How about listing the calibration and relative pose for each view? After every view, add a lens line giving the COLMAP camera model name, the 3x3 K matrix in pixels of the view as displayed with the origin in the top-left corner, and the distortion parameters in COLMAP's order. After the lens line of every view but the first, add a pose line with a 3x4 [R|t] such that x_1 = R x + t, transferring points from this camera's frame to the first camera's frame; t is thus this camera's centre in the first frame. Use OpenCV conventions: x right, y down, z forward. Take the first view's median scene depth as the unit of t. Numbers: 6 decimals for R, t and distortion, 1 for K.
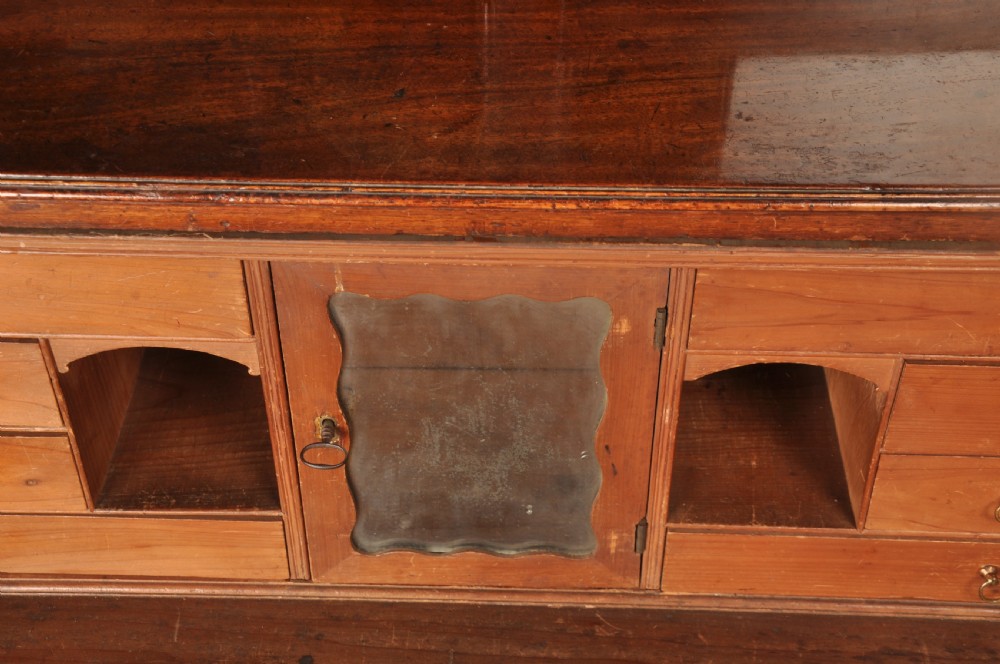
lens RADIAL K [[1485.0, 0, 500.6], [0, 1485.0, 346.6], [0, 0, 1]] dist [0.142589, 0.094470]
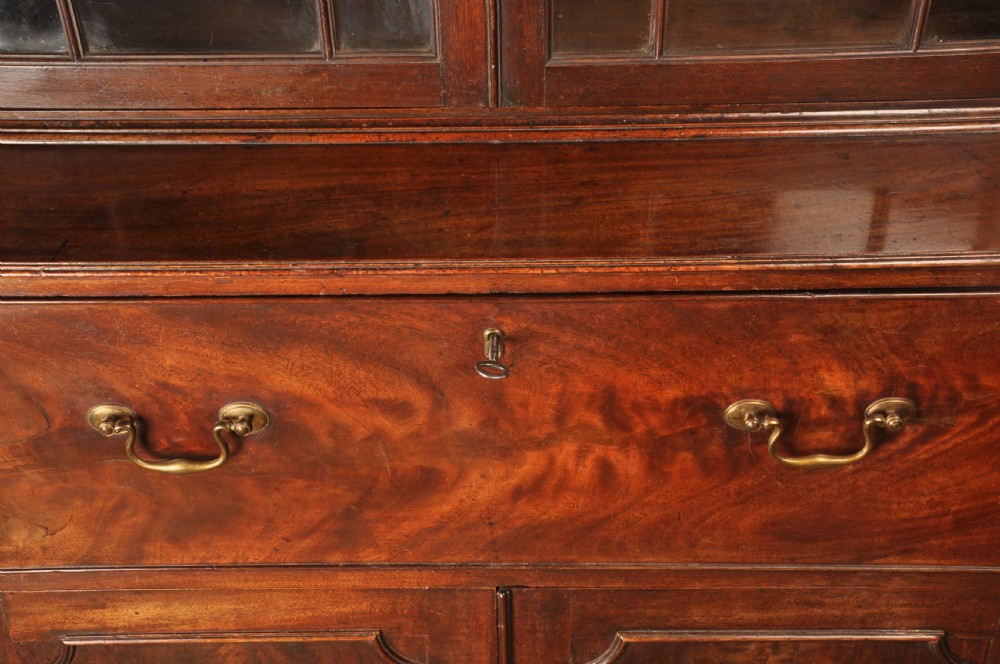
lens RADIAL K [[1239.3, 0, 500.0], [0, 1239.3, 332.0], [0, 0, 1]] dist [0.063078, 0.048025]
pose [[0.999759, -0.021965, 0.000462, -0.012852], [0.021823, 0.990414, -0.136399, 0.152375], [0.002538, 0.136376, 0.990654, -0.342216]]
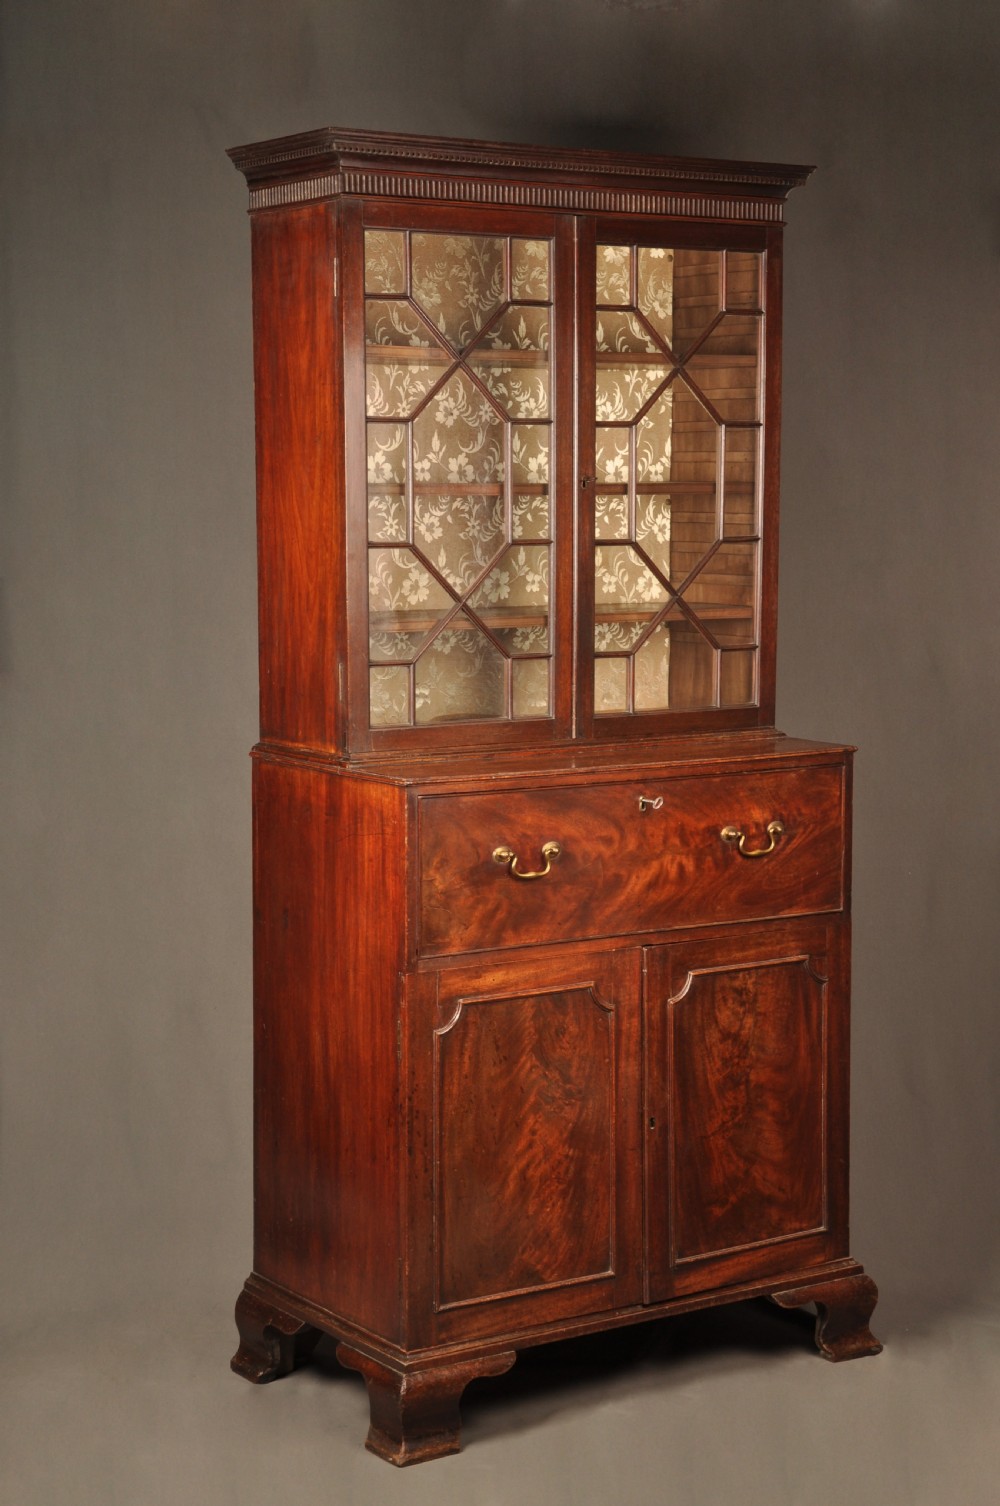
lens RADIAL K [[2666.3, 0, 500.0], [0, 2666.3, 753.0], [0, 0, 1]] dist [0.282595, 0.048001]
pose [[0.817474, -0.060429, 0.572787, -4.345592], [0.385114, 0.796829, -0.465565, 2.998683], [-0.428280, 0.601175, 0.674659, -3.634684]]
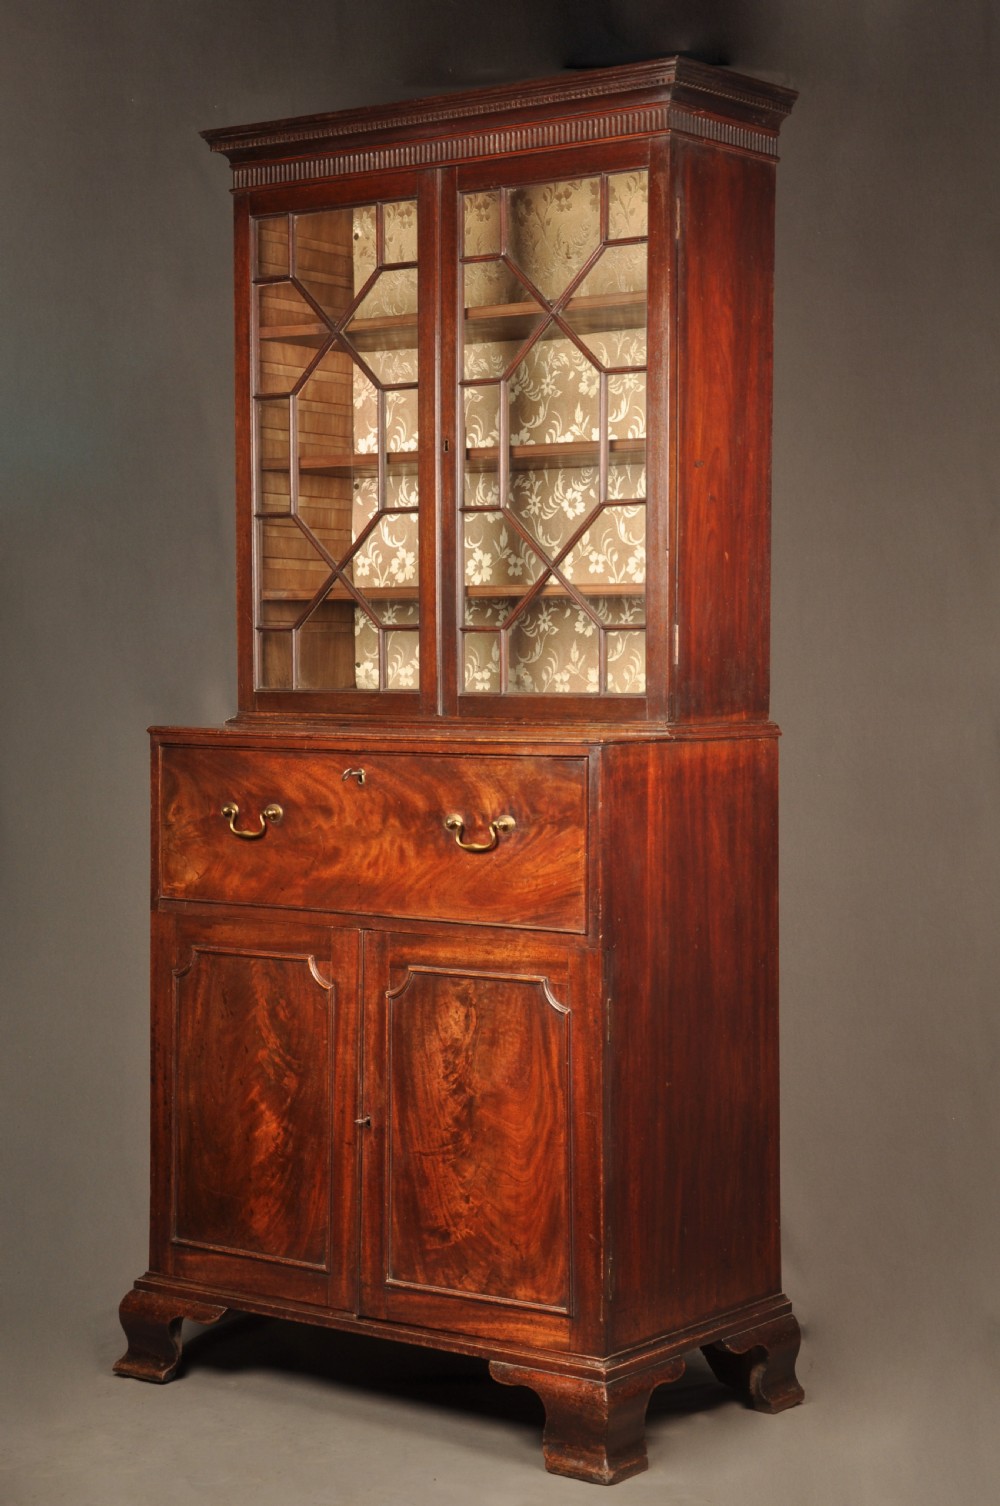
lens RADIAL K [[2666.3, 0, 500.0], [0, 2666.3, 753.0], [0, 0, 1]] dist [0.282595, 0.048001]
pose [[0.807172, 0.021401, -0.589929, 4.191021], [-0.394966, 0.762286, -0.512760, 3.212043], [0.438721, 0.646887, 0.623748, -3.015951]]
